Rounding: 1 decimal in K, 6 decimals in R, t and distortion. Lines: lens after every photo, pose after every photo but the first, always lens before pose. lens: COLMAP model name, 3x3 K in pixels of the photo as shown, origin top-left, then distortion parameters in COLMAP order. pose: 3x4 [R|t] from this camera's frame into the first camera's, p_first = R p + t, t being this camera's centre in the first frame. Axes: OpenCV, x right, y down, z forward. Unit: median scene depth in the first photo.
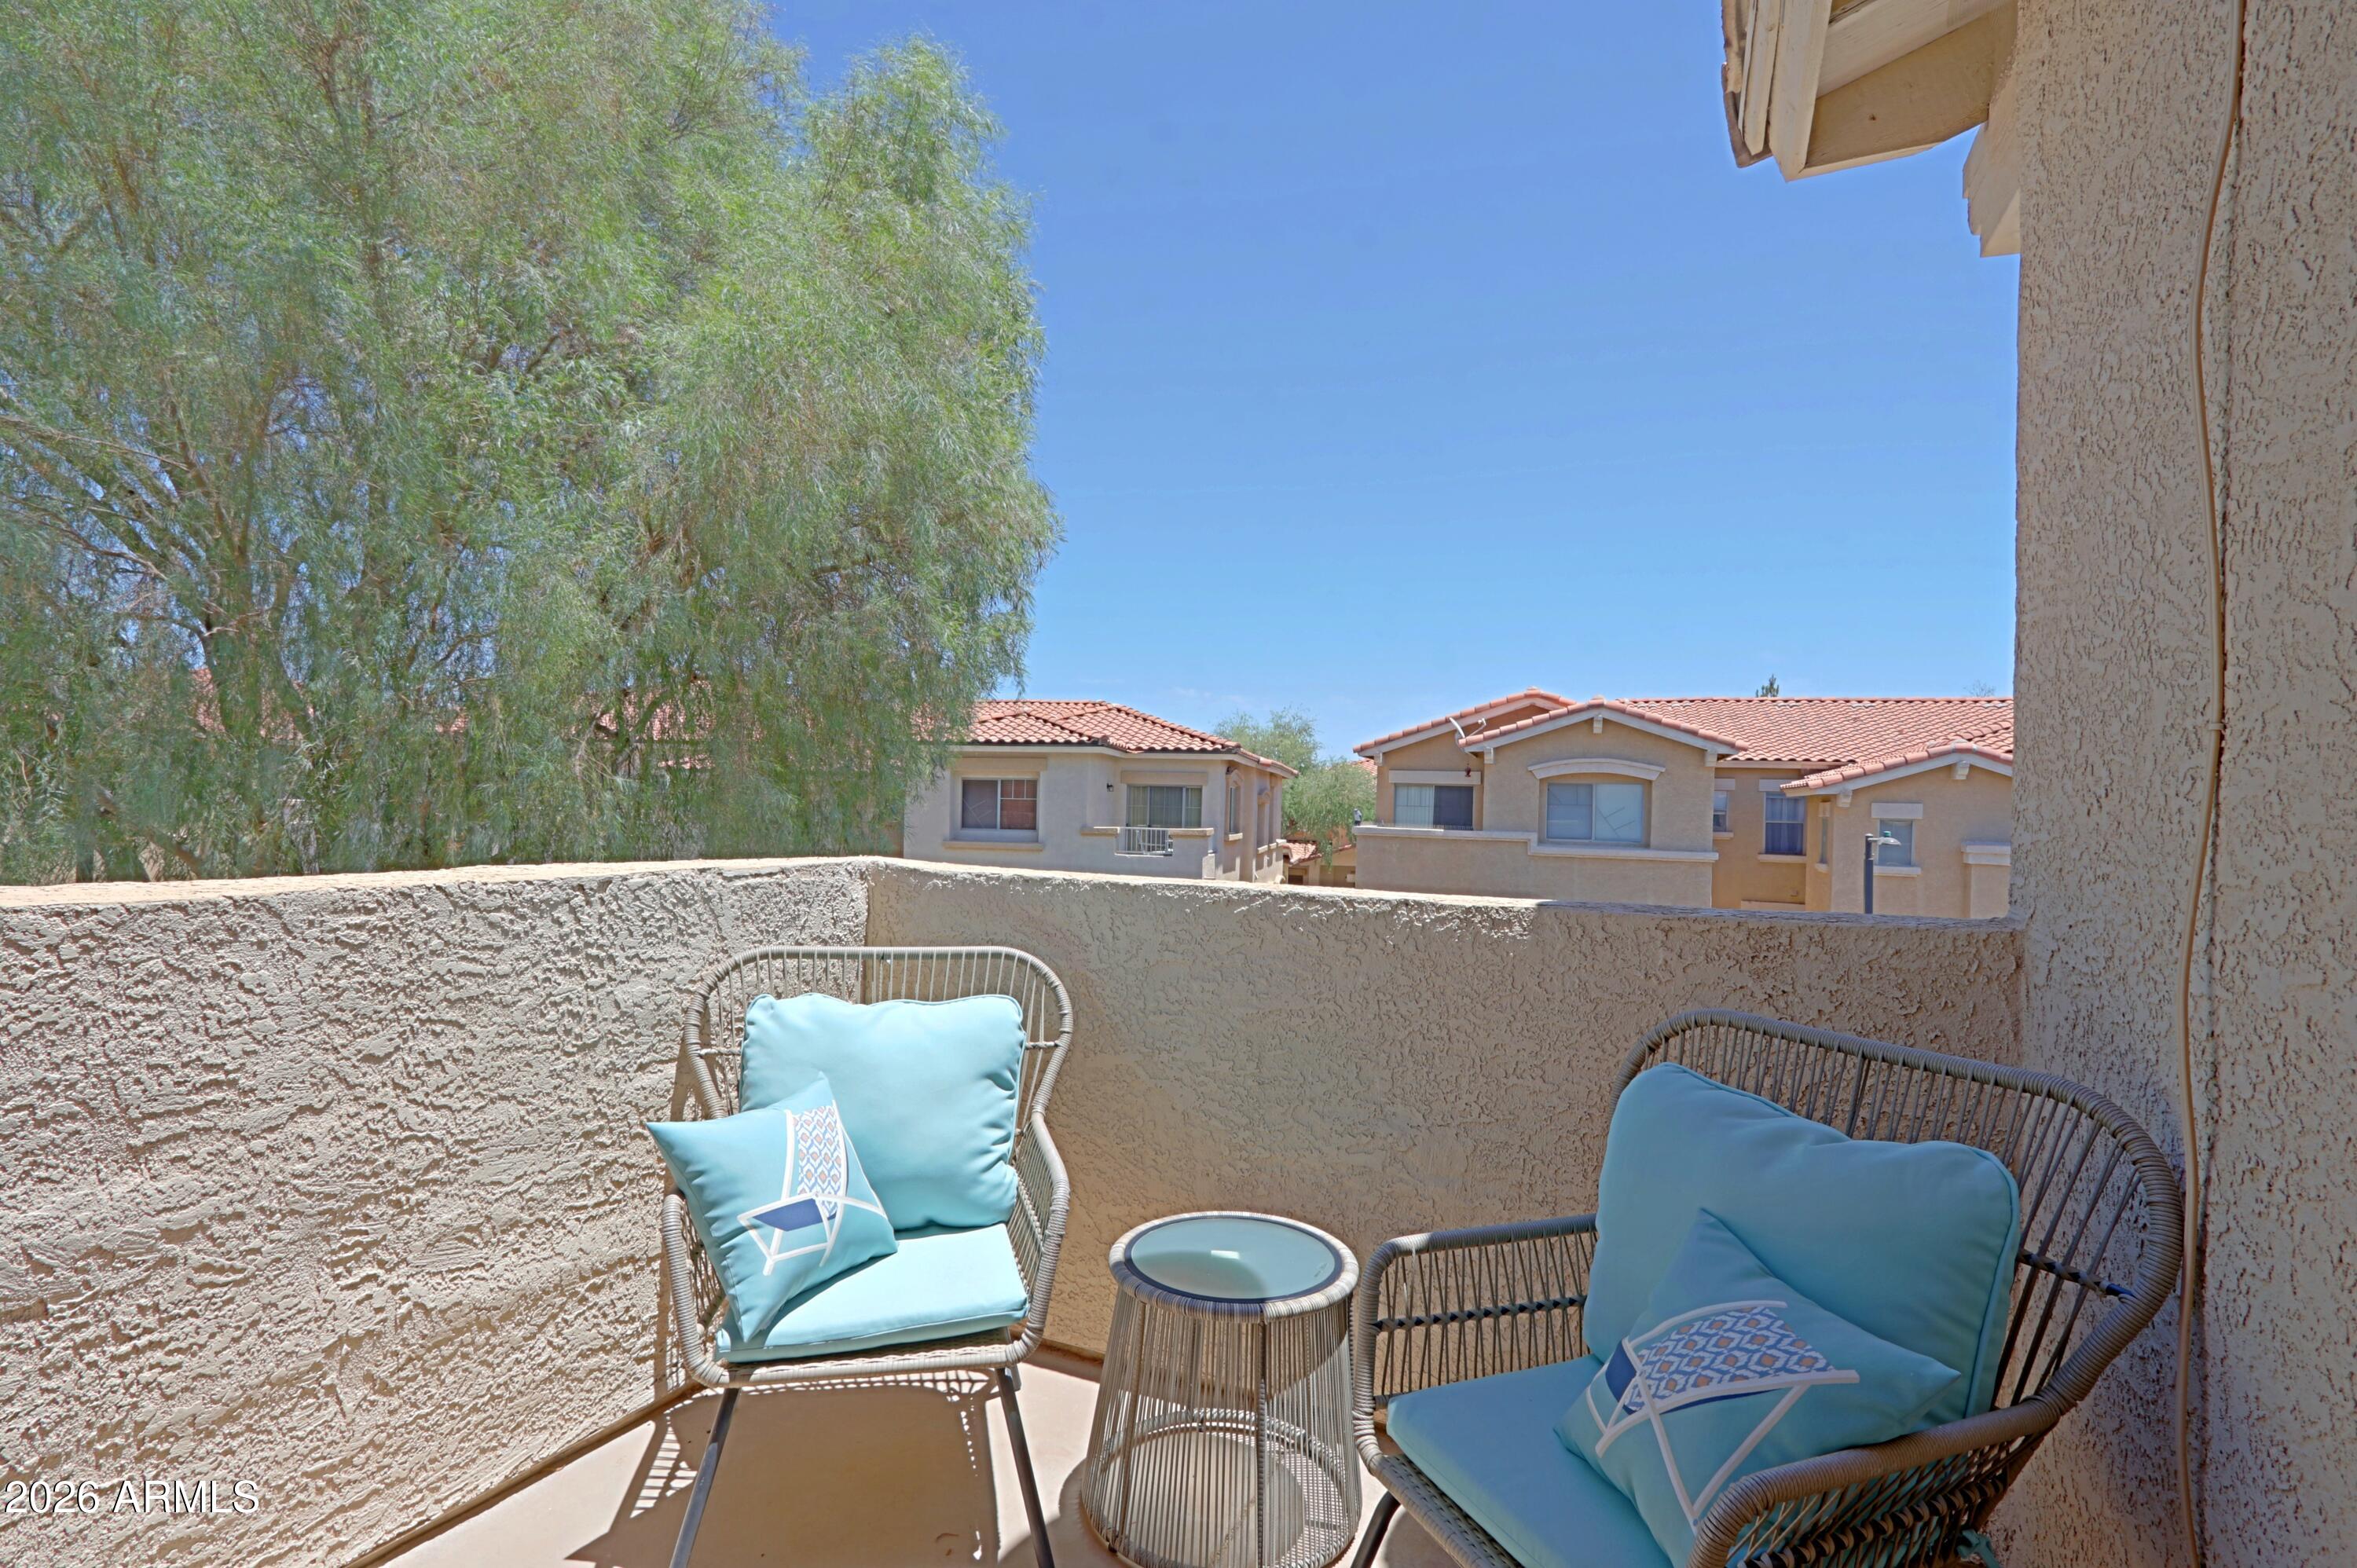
lens RADIAL K [[1099.0, 0, 1170.2], [0, 1099.0, 807.9], [0, 0, 1]] dist [-0.022671, 0.004367]
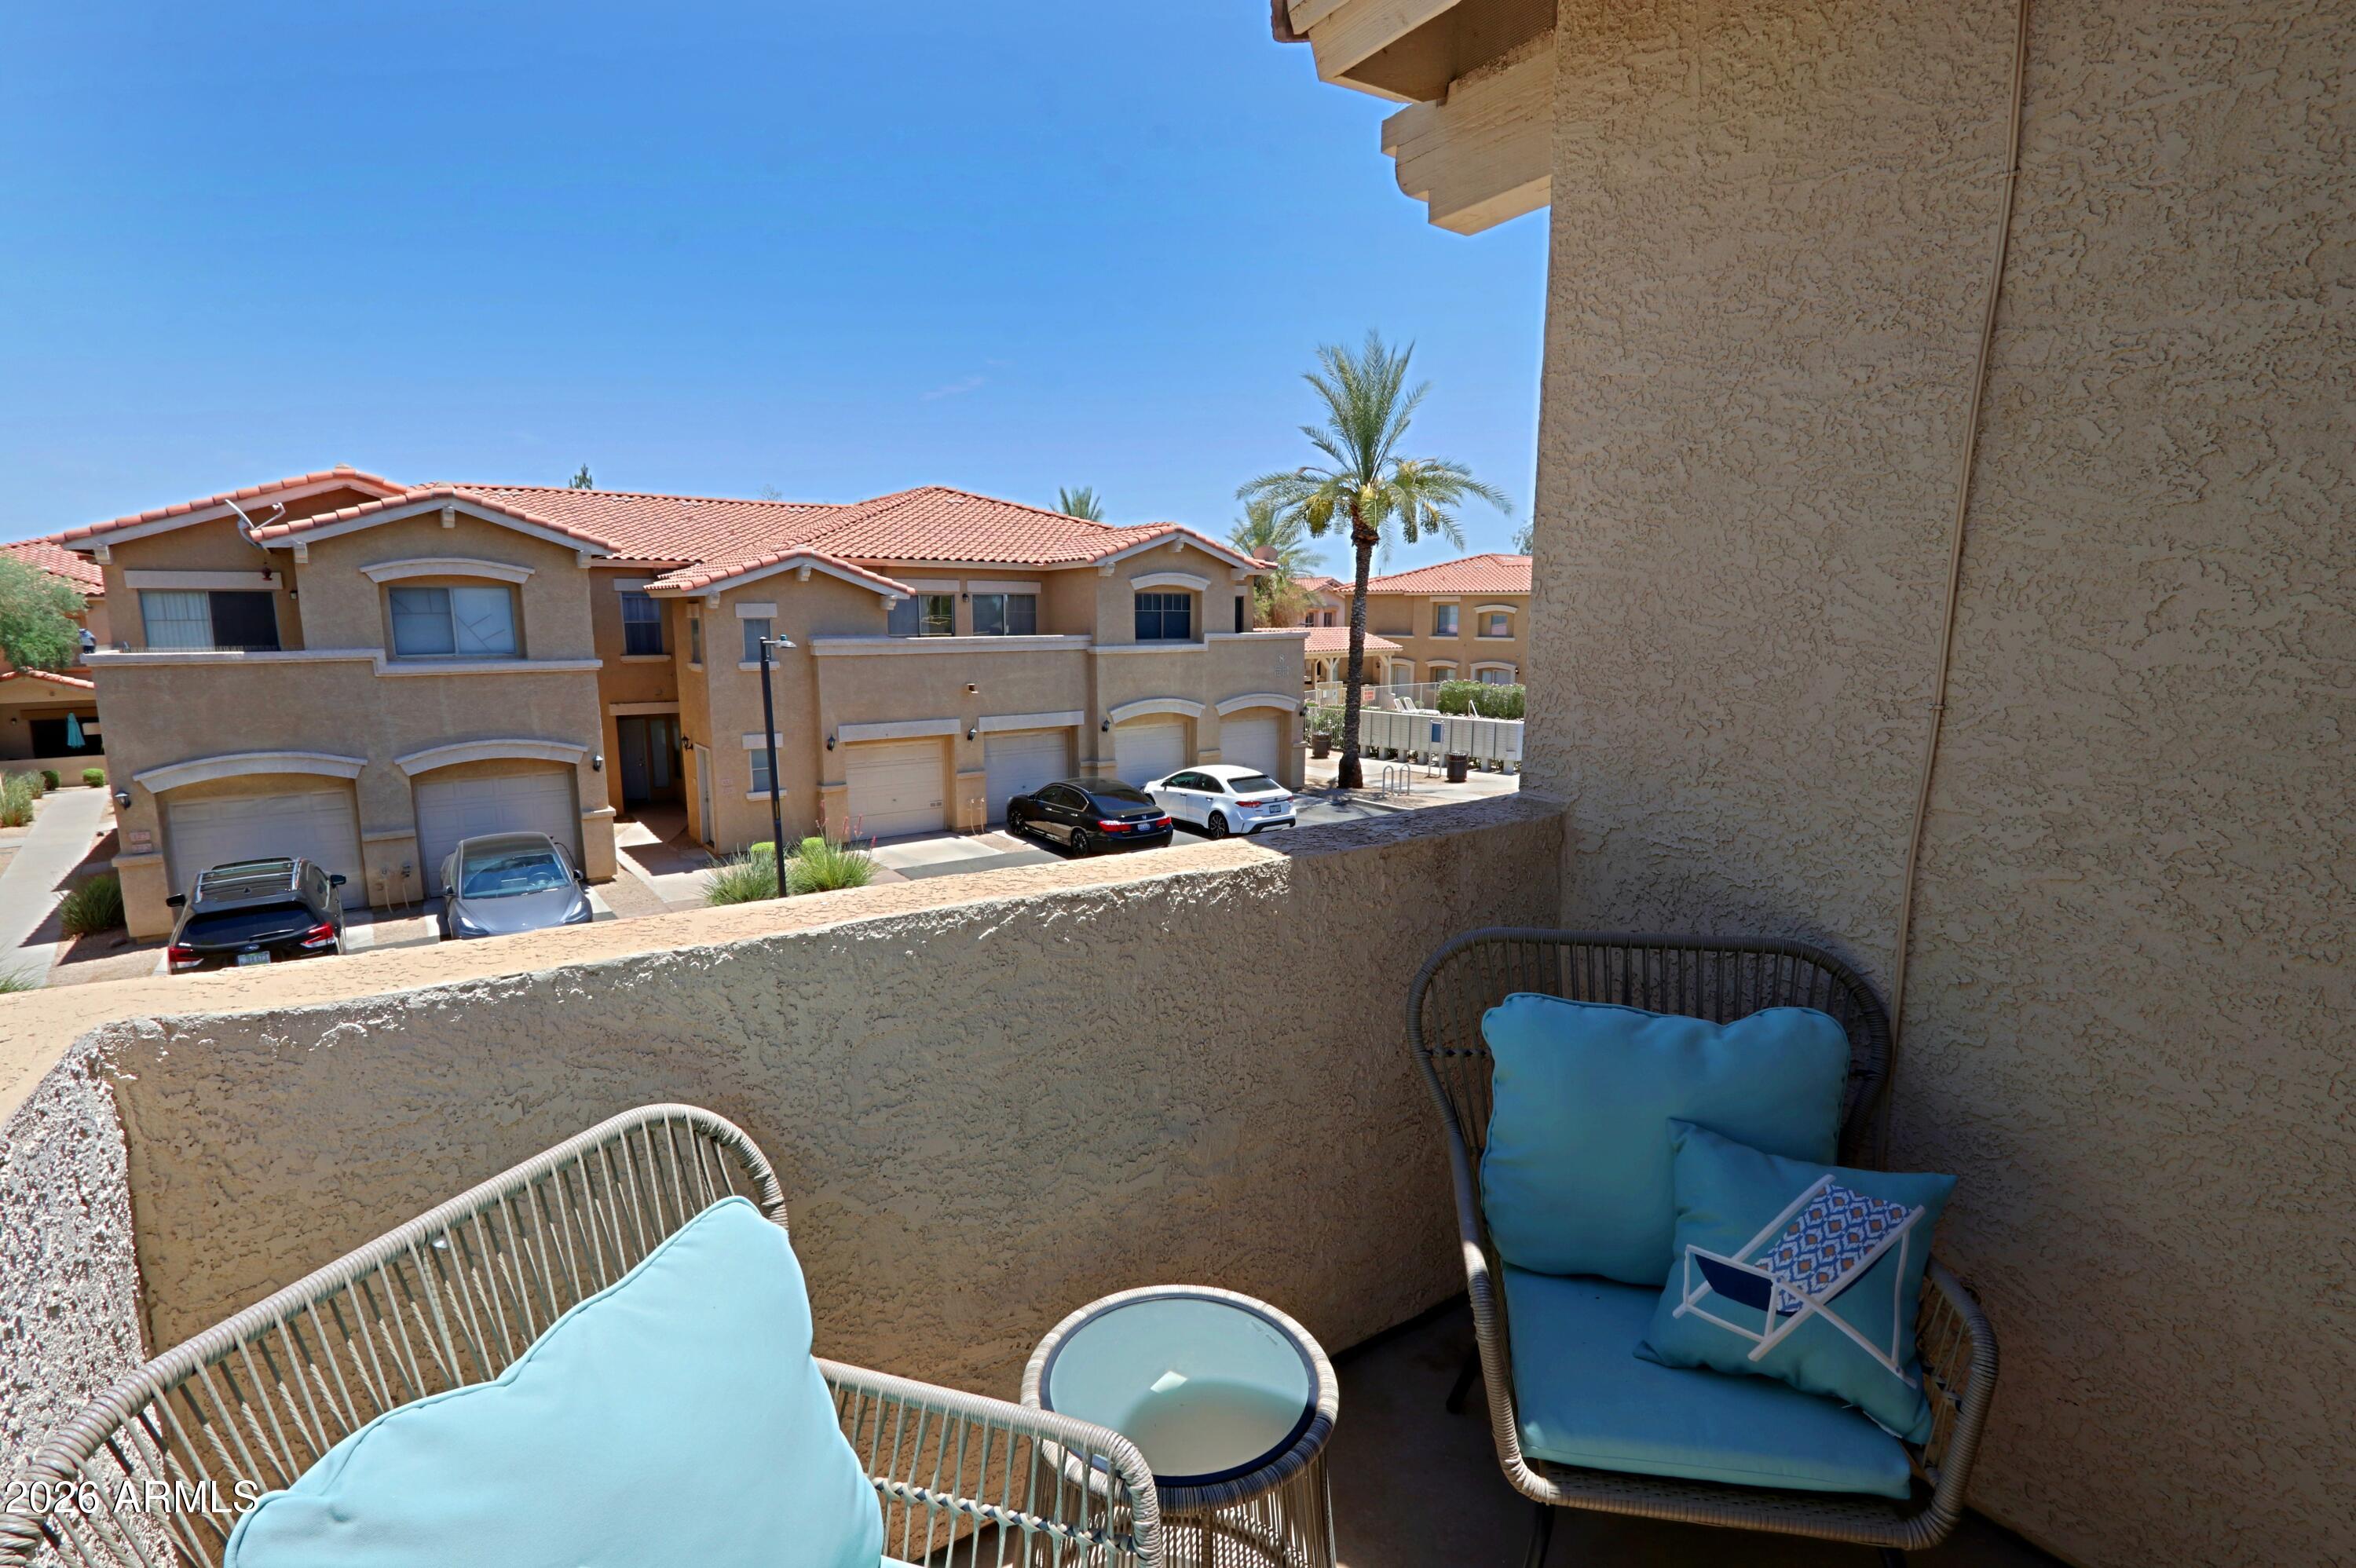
lens RADIAL K [[1098.5, 0, 1169.7], [0, 1098.5, 807.8], [0, 0, 1]] dist [-0.022671, 0.004367]
pose [[0.537223, -0.173996, 0.825298, -0.523589], [0.014896, 0.980295, 0.196978, -0.147245], [-0.843309, -0.093527, 0.529229, 0.630456]]
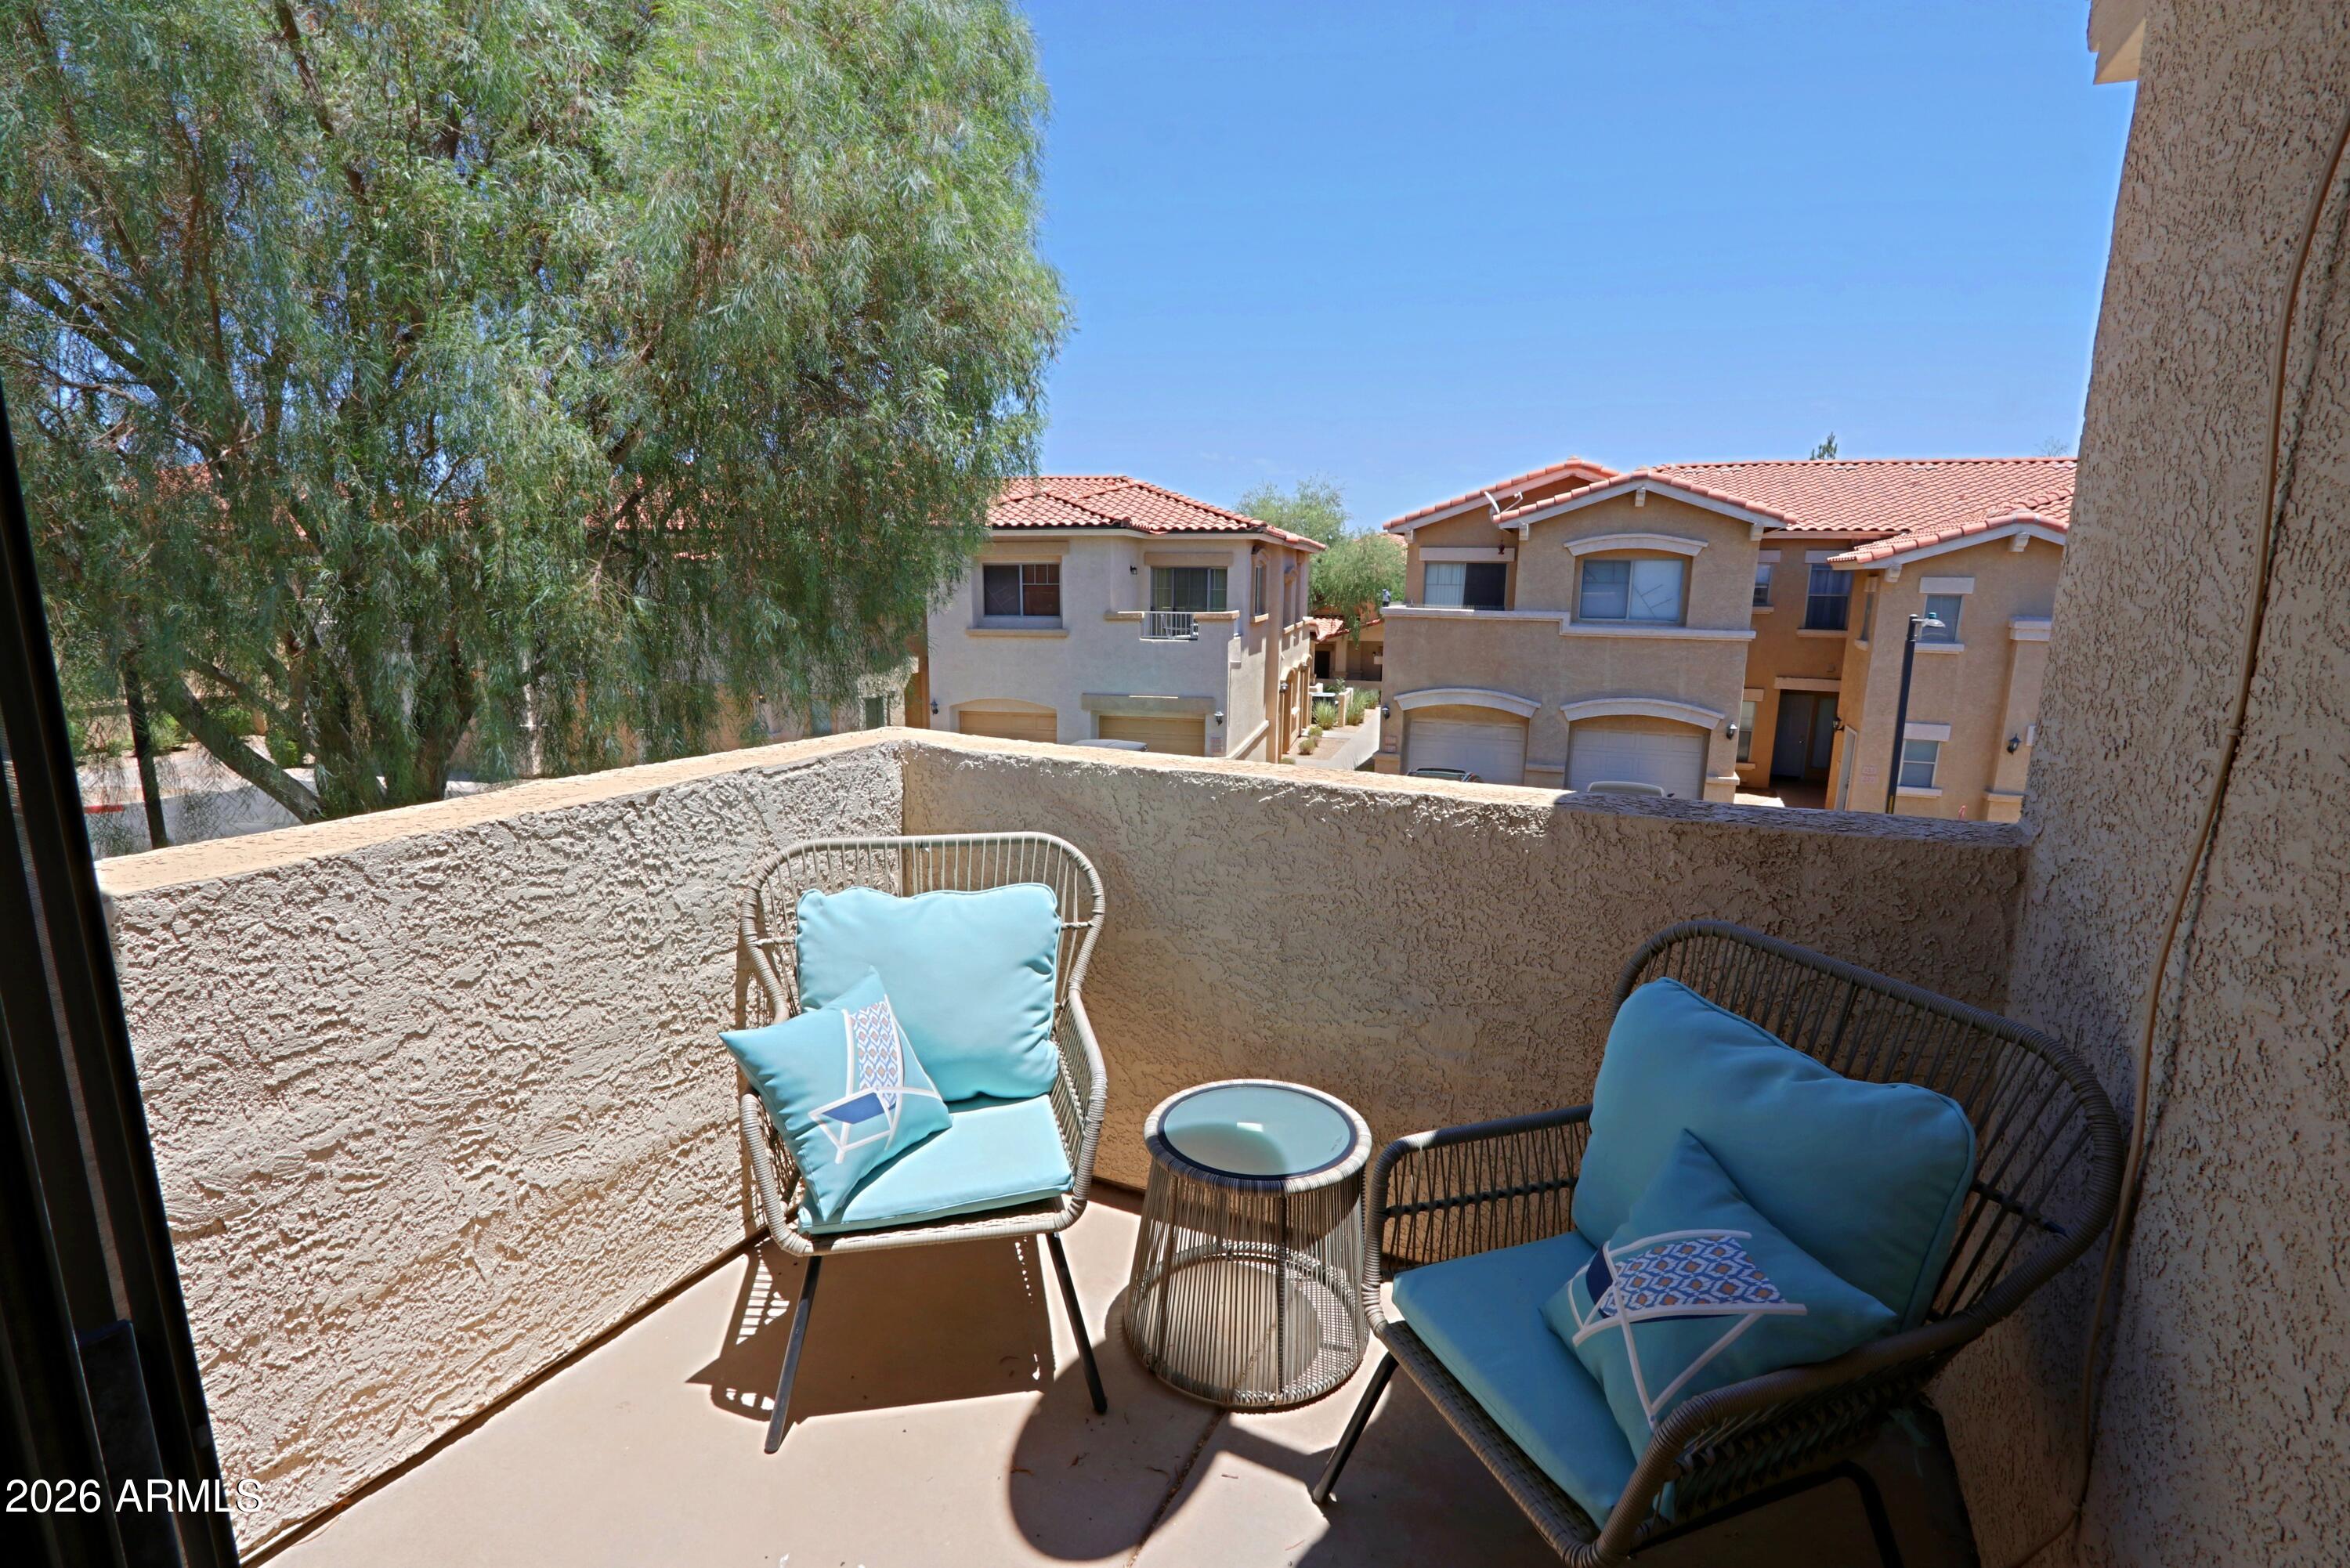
lens RADIAL K [[1098.4, 0, 1168.8], [0, 1098.4, 808.0], [0, 0, 1]] dist [-0.018715, 0.001358]
pose [[0.999598, -0.010960, -0.026142, 0.001318], [0.016062, 0.978890, 0.203754, -0.130679], [0.023357, -0.204092, 0.978673, -0.013034]]
